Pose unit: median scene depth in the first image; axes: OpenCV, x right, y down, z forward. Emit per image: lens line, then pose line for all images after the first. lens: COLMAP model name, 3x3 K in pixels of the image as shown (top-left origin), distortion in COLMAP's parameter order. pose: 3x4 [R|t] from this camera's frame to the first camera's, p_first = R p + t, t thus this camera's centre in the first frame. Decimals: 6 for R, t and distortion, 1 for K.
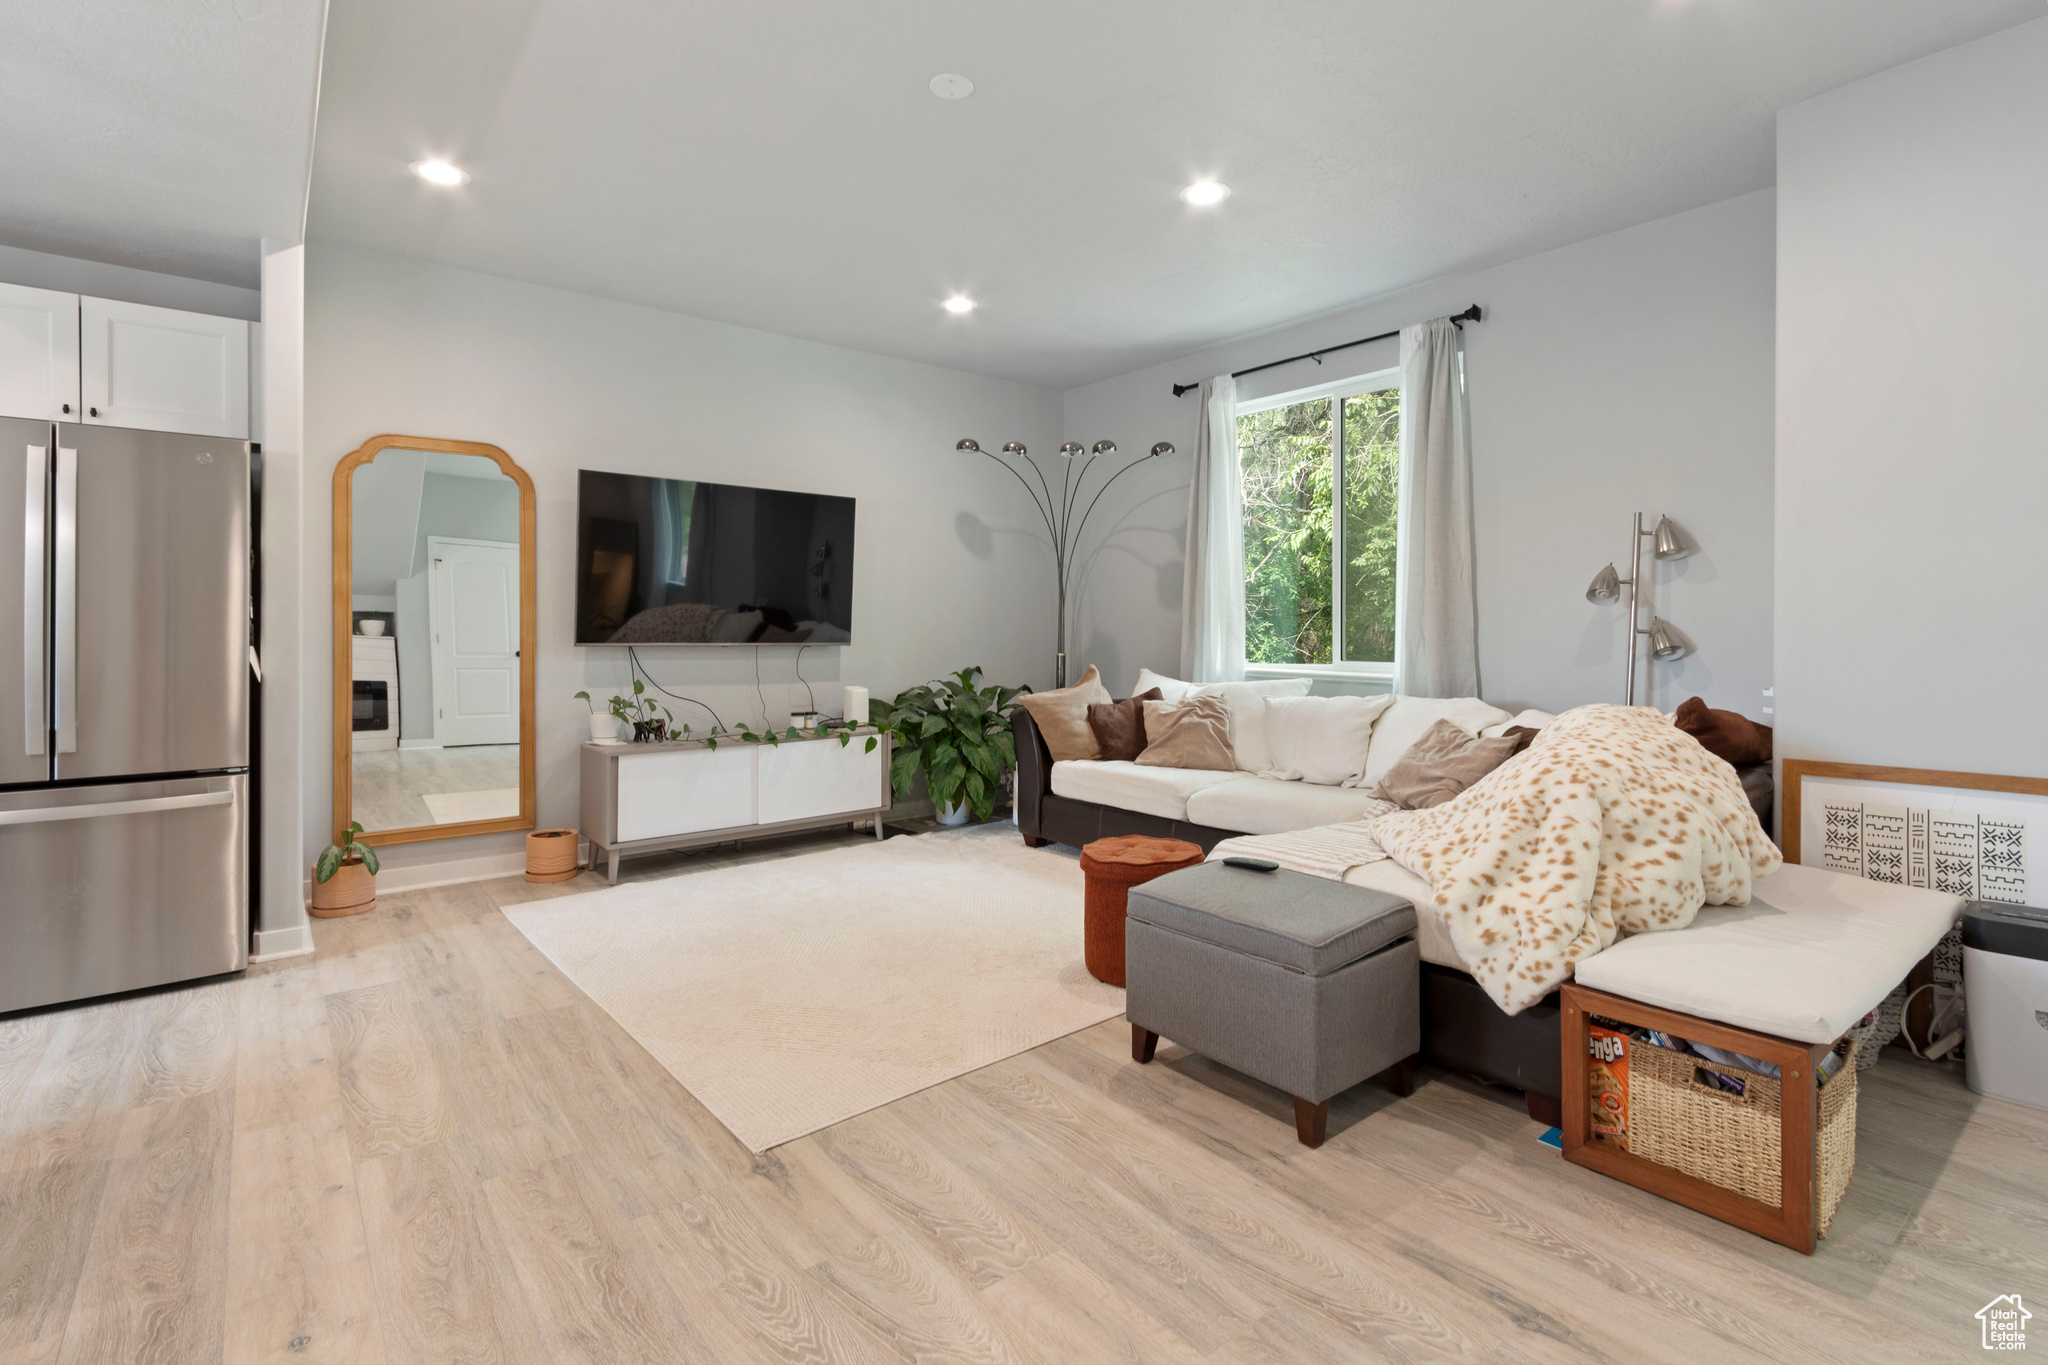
lens RADIAL K [[962.2, 0, 1027.6], [0, 962.2, 633.6], [0, 0, 1]] dist [0.003673, 0.000070]
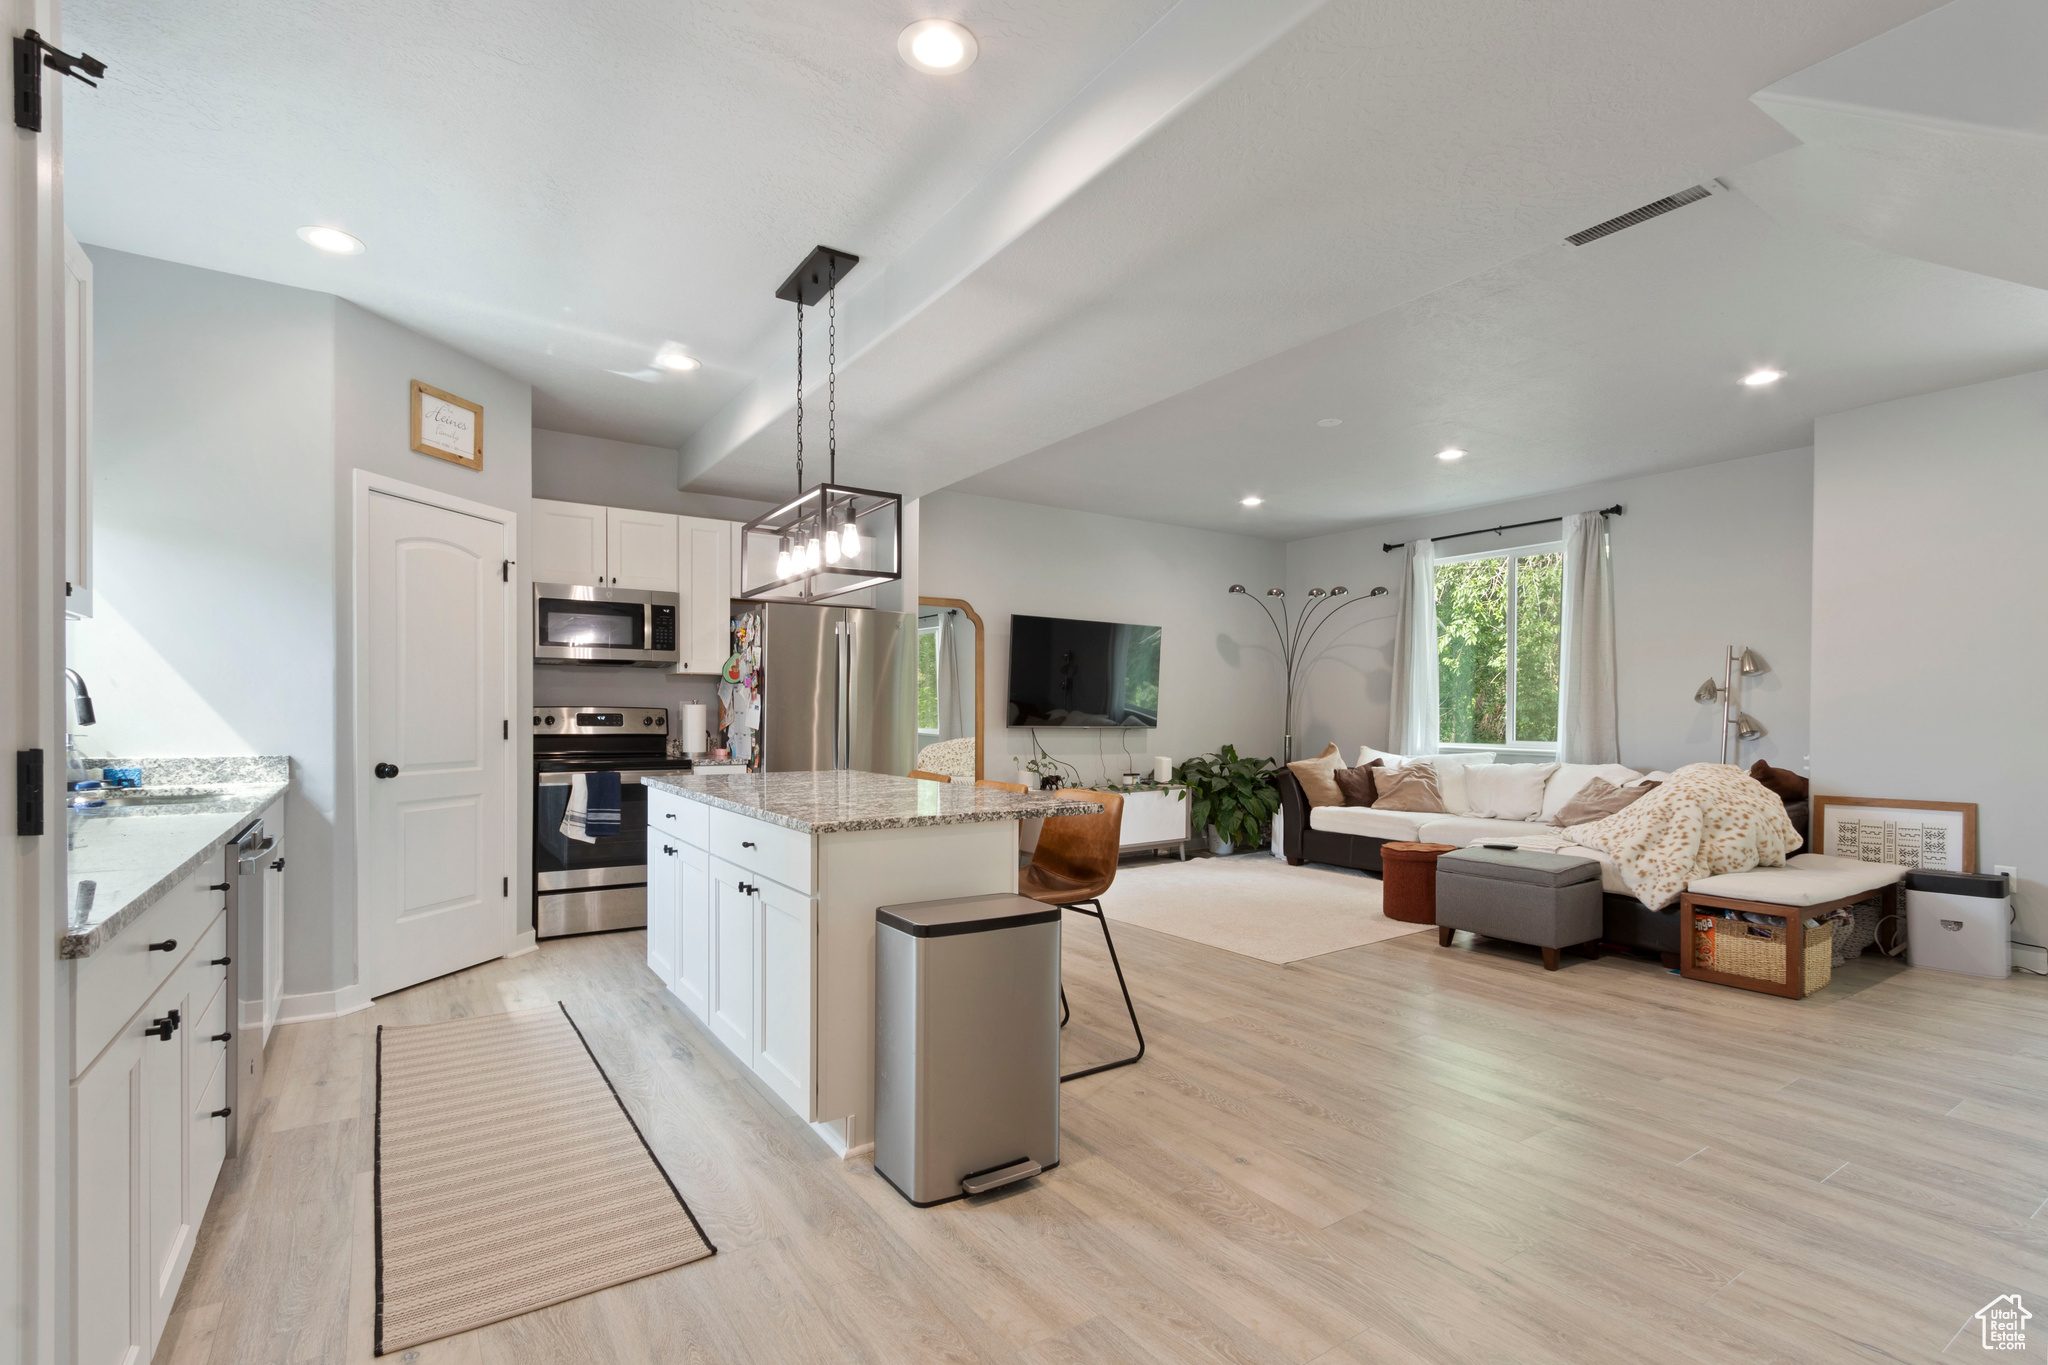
lens RADIAL K [[956.2, 0, 1020.7], [0, 956.2, 729.5], [0, 0, 1]] dist [0.007308, -0.000067]
pose [[0.996578, 0.005641, -0.082467, -0.393441], [-0.004824, 0.999937, 0.010101, 0.000574], [0.082519, -0.009668, 0.996543, -0.664345]]
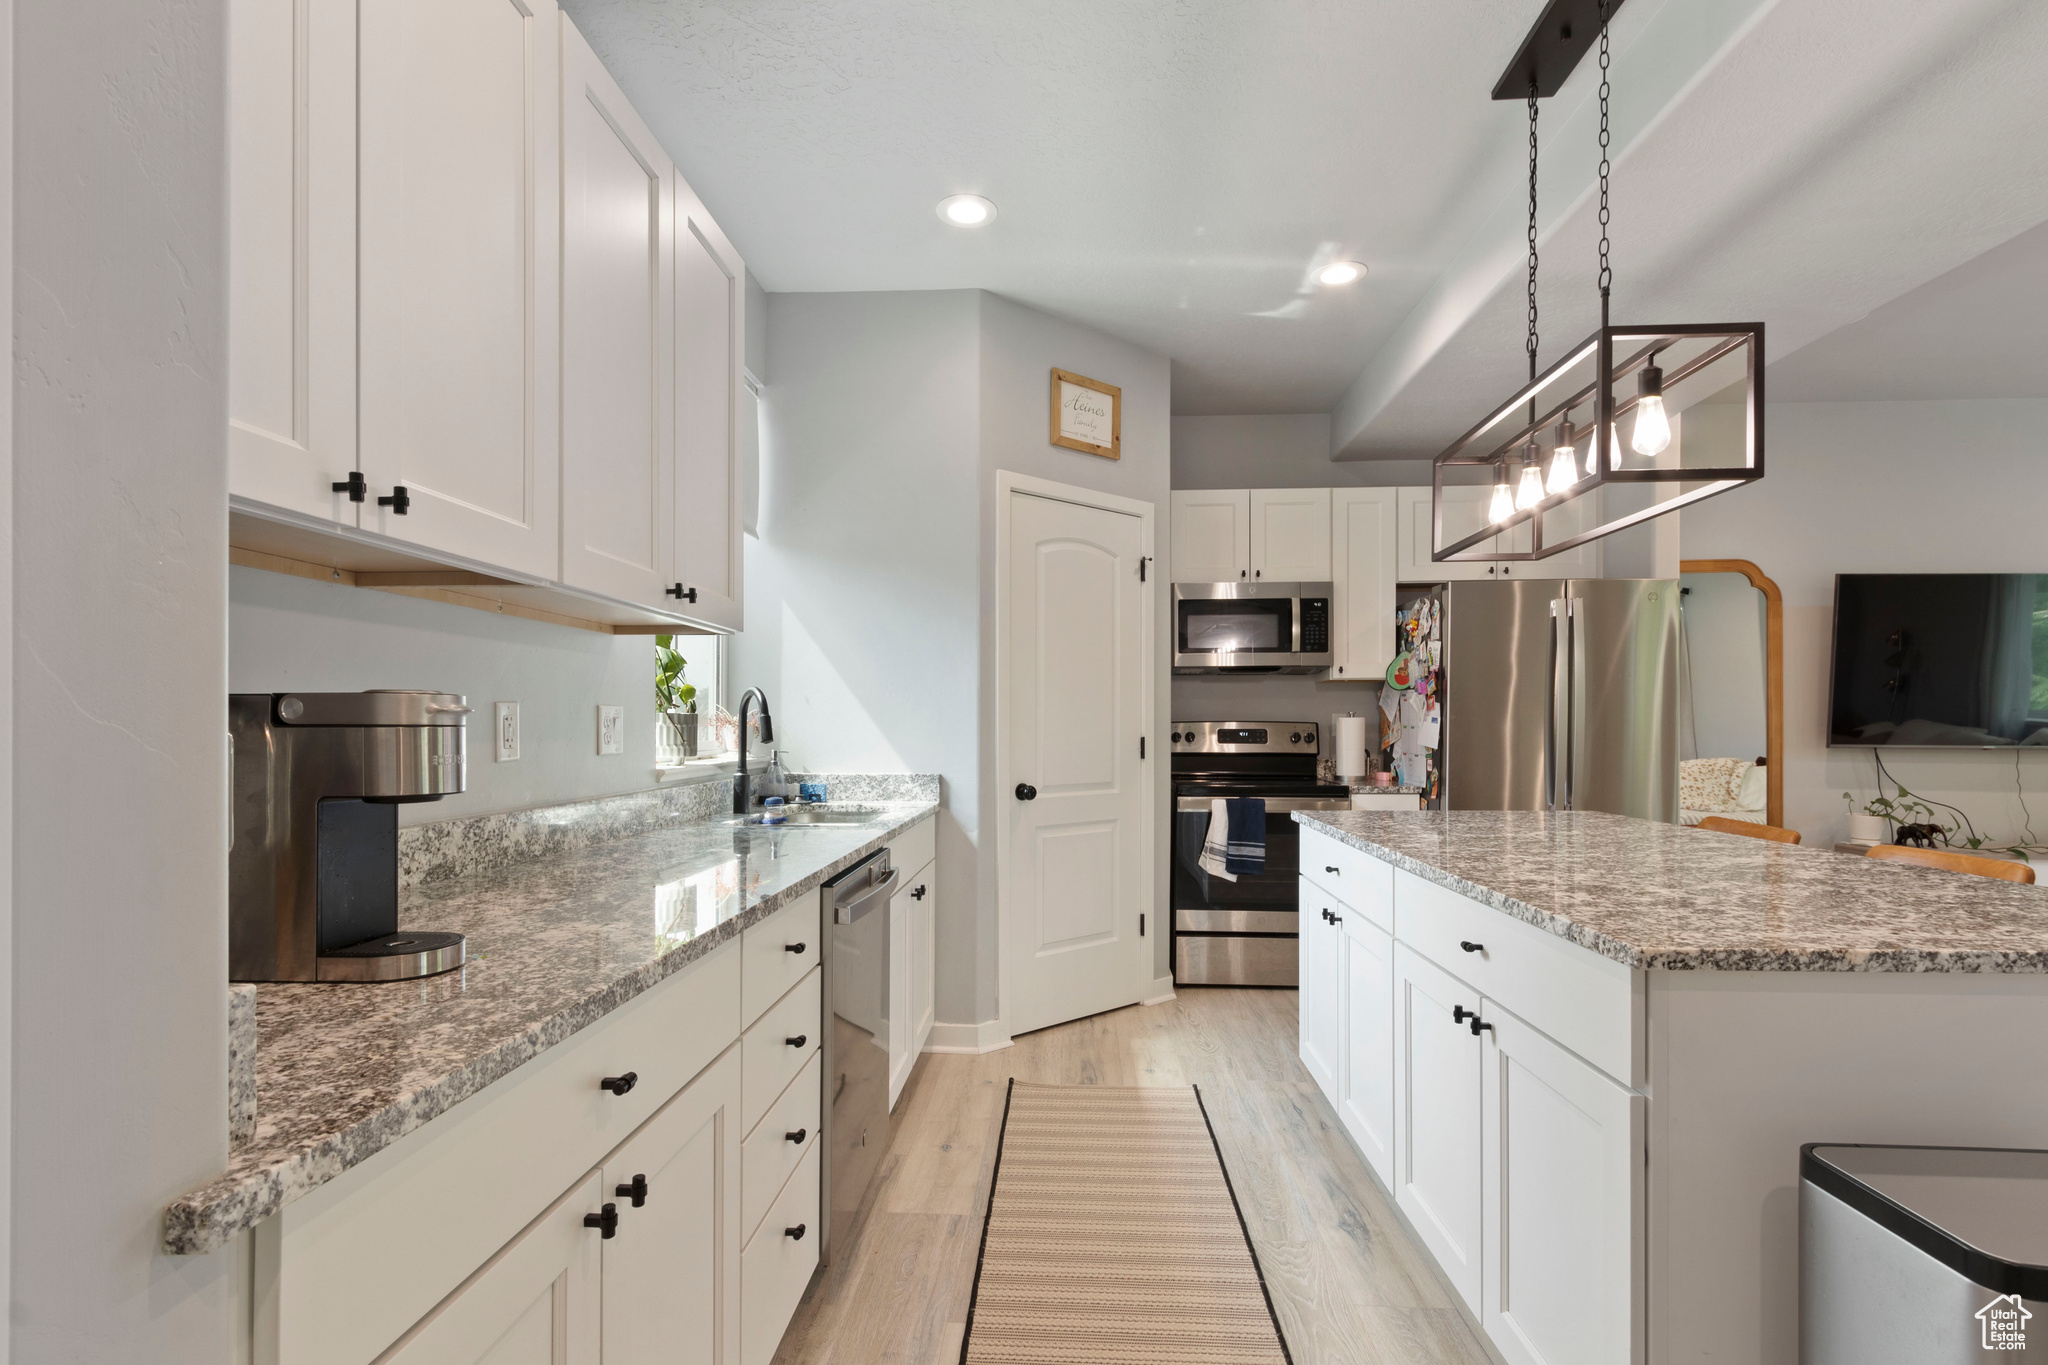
lens RADIAL K [[956.2, 0, 1020.7], [0, 956.2, 729.5], [0, 0, 1]] dist [0.007308, -0.000067]
pose [[0.747926, -0.000354, -0.663782, -0.532658], [-0.002413, 0.999992, -0.003253, -0.000480], [0.663778, 0.004035, 0.747919, -0.402809]]
